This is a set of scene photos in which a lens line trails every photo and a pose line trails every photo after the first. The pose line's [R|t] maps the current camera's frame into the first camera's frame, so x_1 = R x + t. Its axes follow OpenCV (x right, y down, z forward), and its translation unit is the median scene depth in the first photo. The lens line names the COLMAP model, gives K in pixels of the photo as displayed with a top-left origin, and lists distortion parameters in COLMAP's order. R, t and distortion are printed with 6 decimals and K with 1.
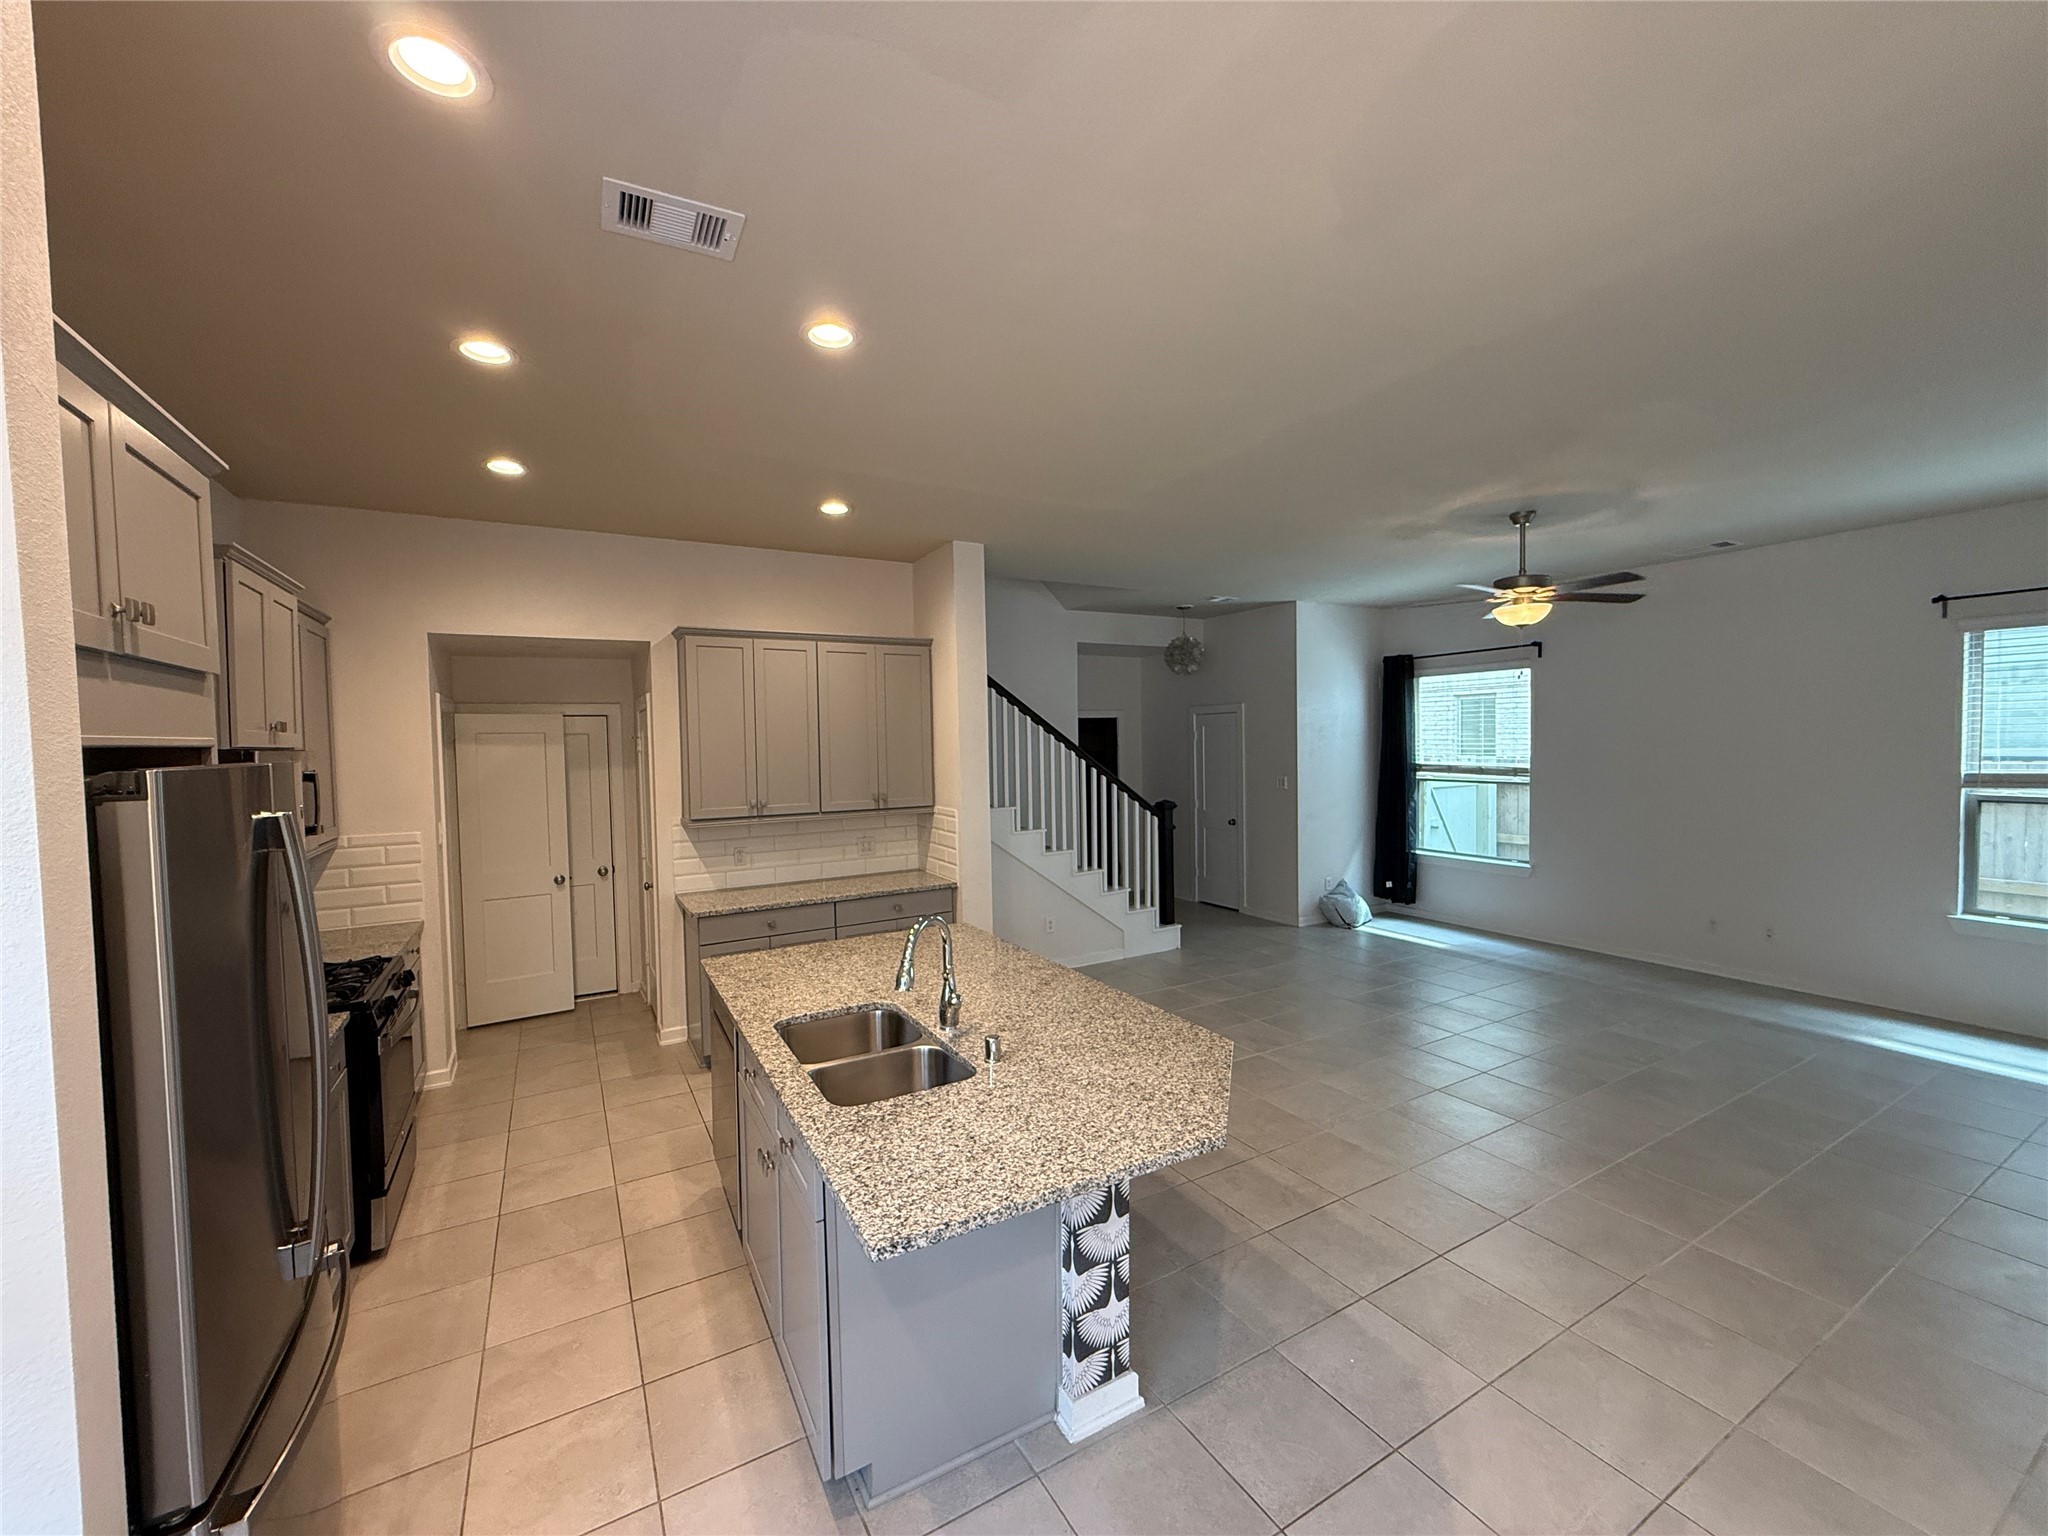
lens RADIAL K [[818.3, 0, 1018.4], [0, 818.3, 768.7], [0, 0, 1]] dist [0.001657, 0.000507]
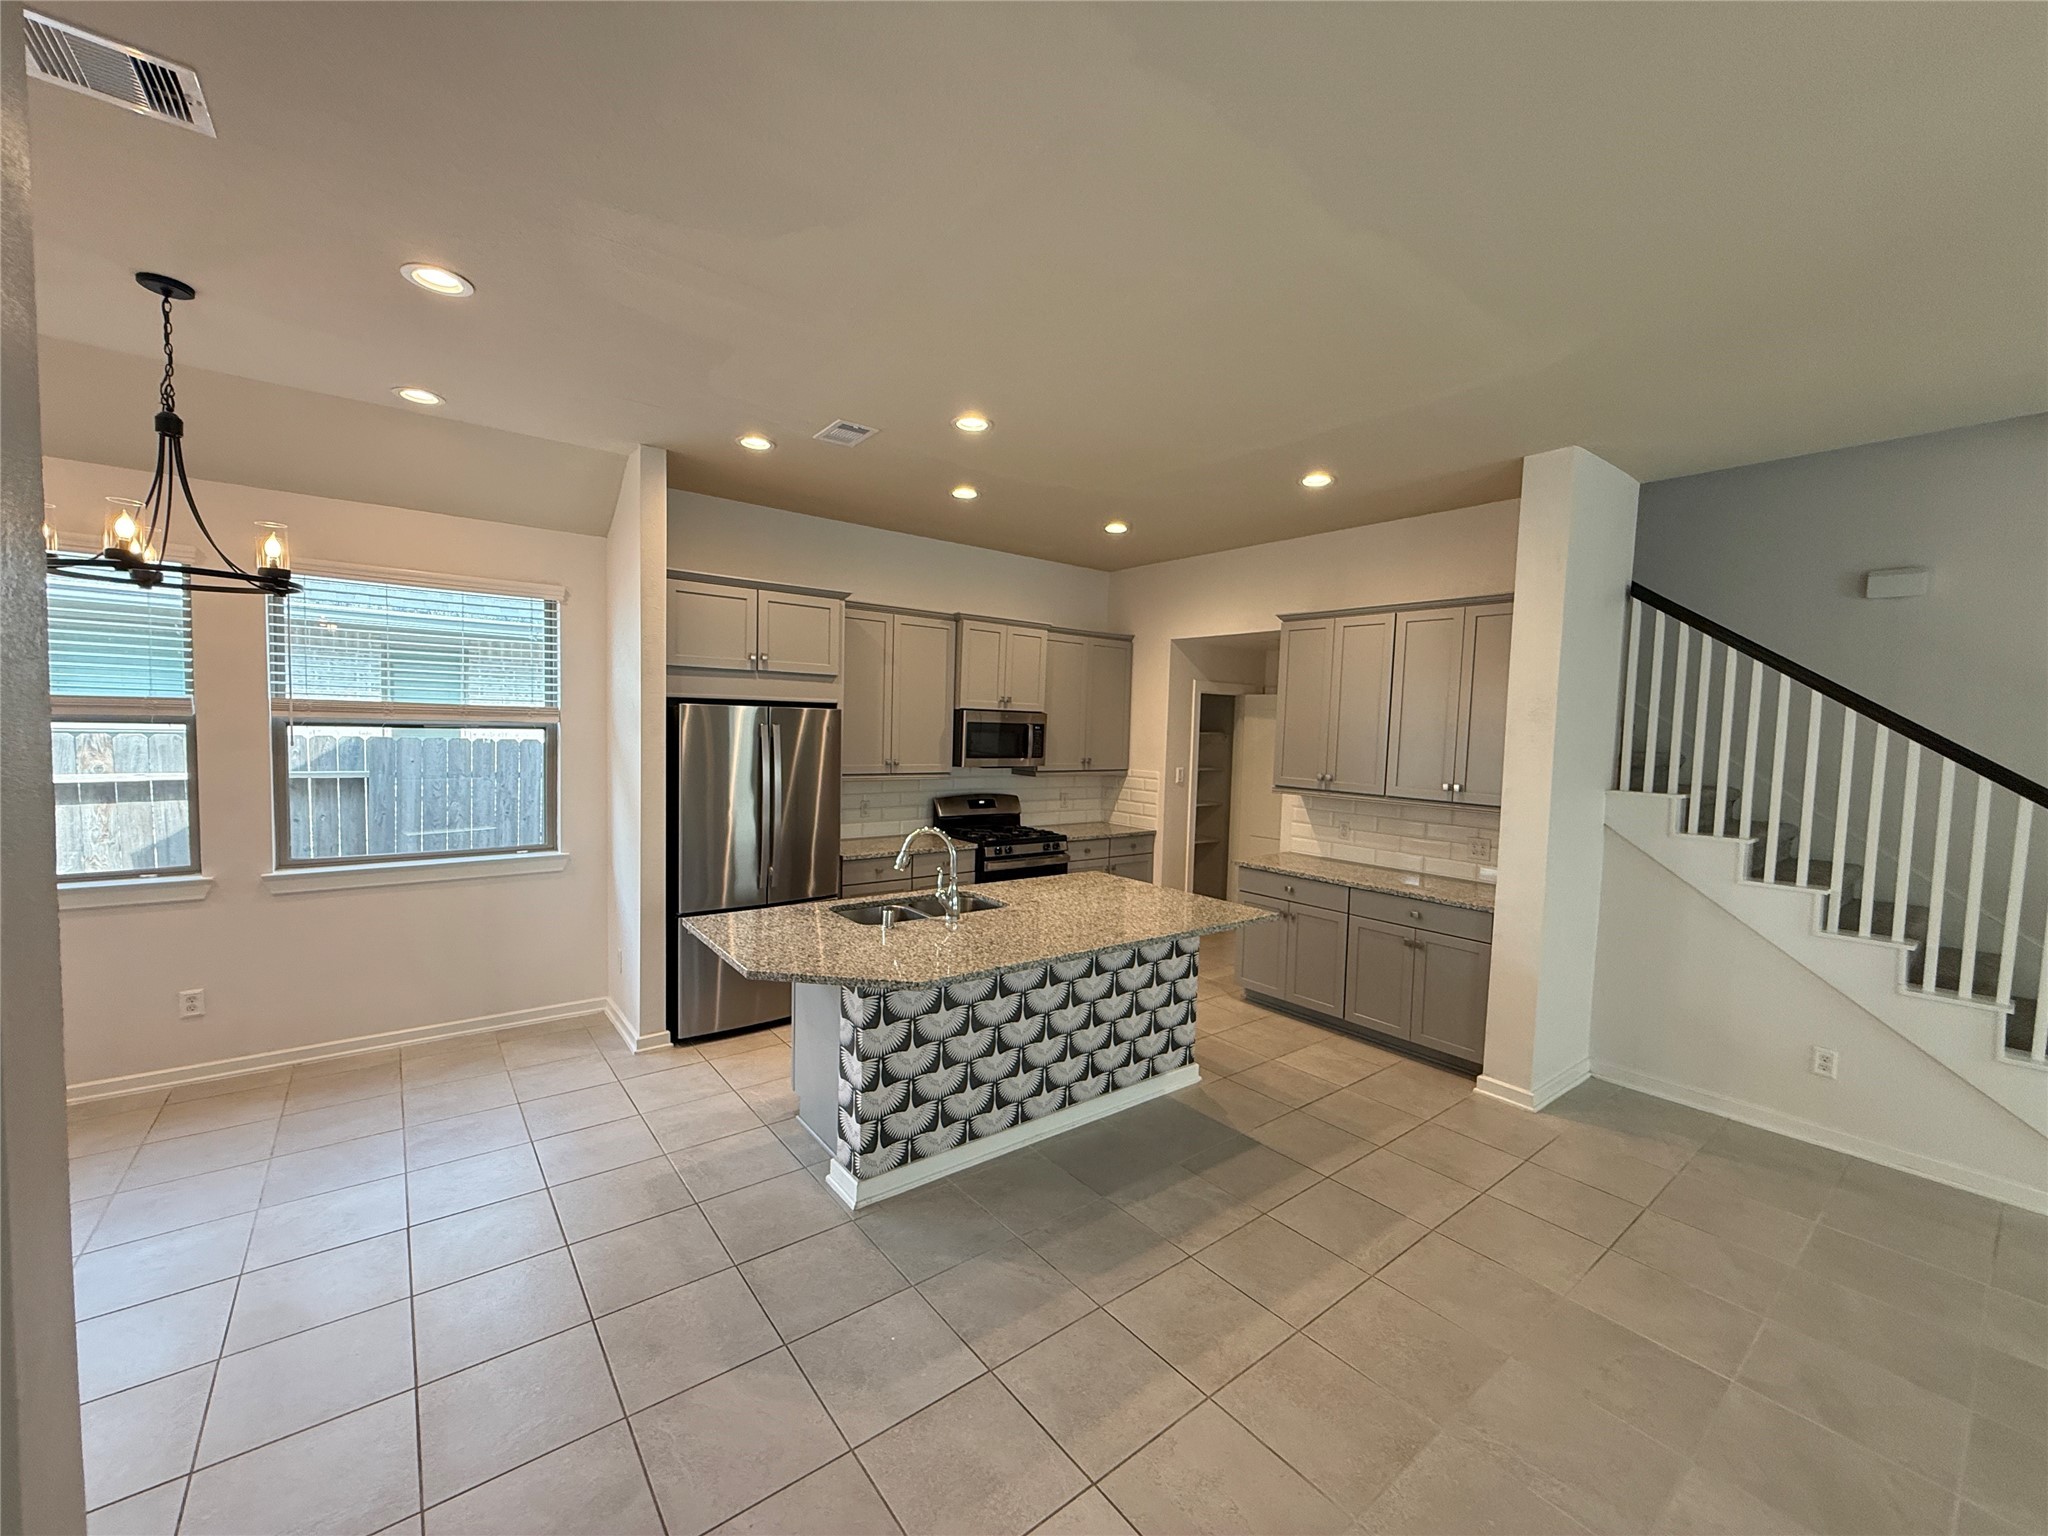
lens RADIAL K [[818.3, 0, 1021.2], [0, 818.3, 771.2], [0, 0, 1]] dist [0.001657, 0.000507]
pose [[0.143700, 0.078994, -0.986463, 0.723857], [-0.066569, 0.995323, 0.070007, -0.014365], [0.987380, 0.055608, 0.148286, 0.524256]]
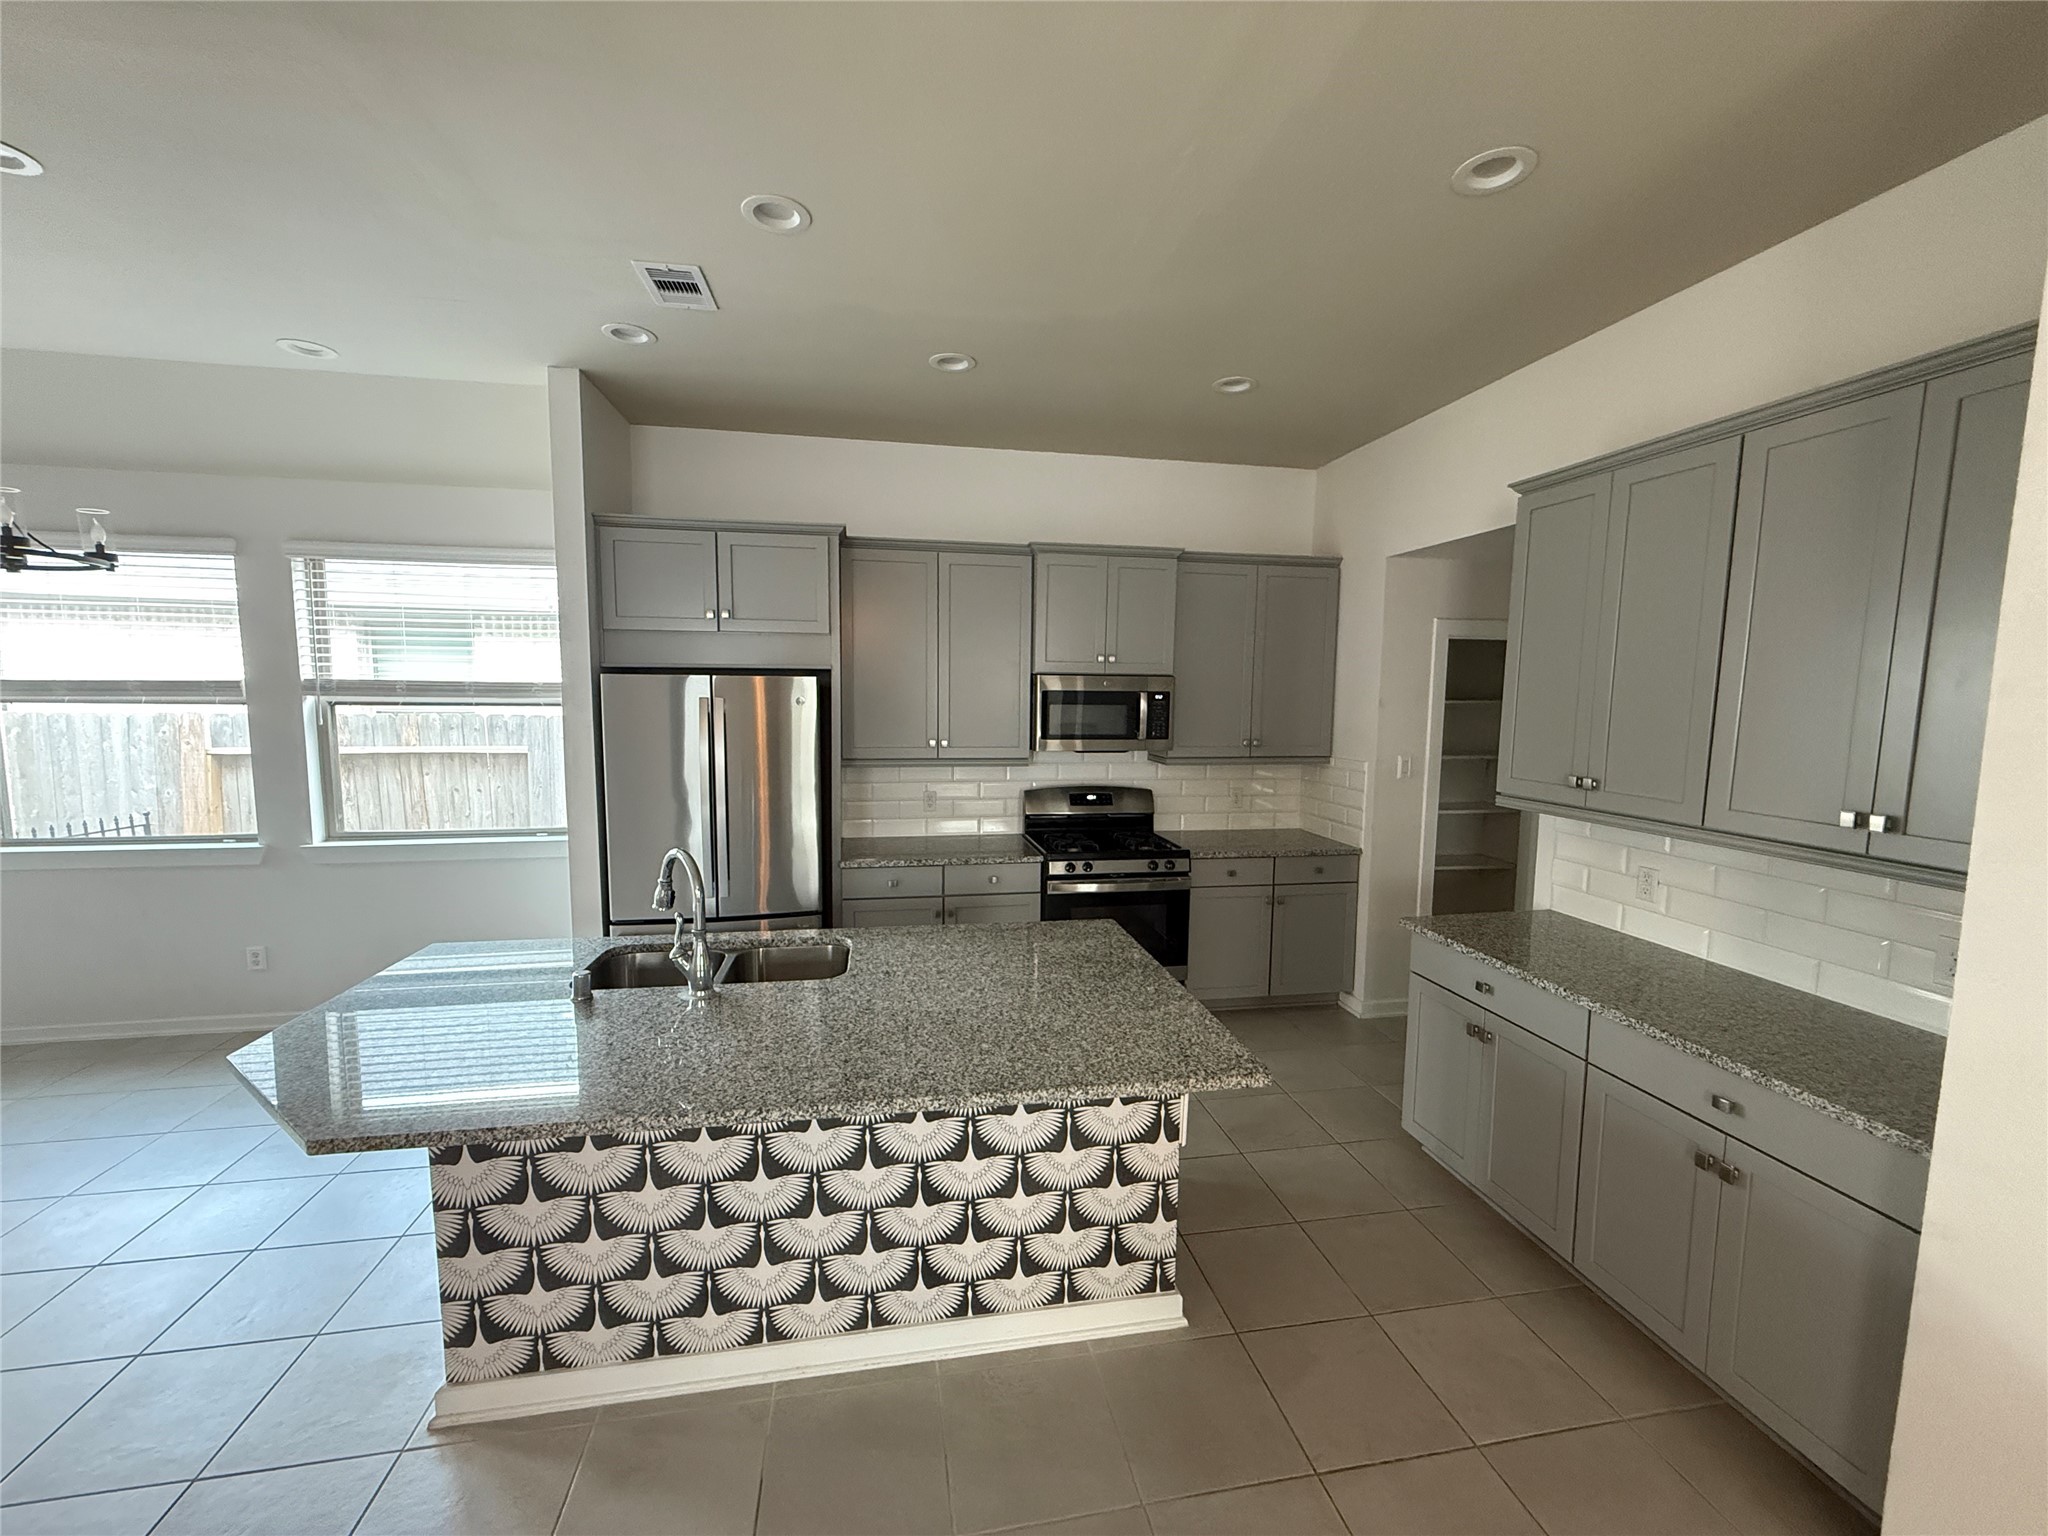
lens RADIAL K [[818.3, 0, 1019.0], [0, 818.3, 770.4], [0, 0, 1]] dist [0.001657, 0.000507]
pose [[-0.329021, 0.106377, -0.938312, 0.349105], [-0.038826, 0.991271, 0.125996, -0.023165], [0.943524, 0.077886, -0.322019, 0.922565]]
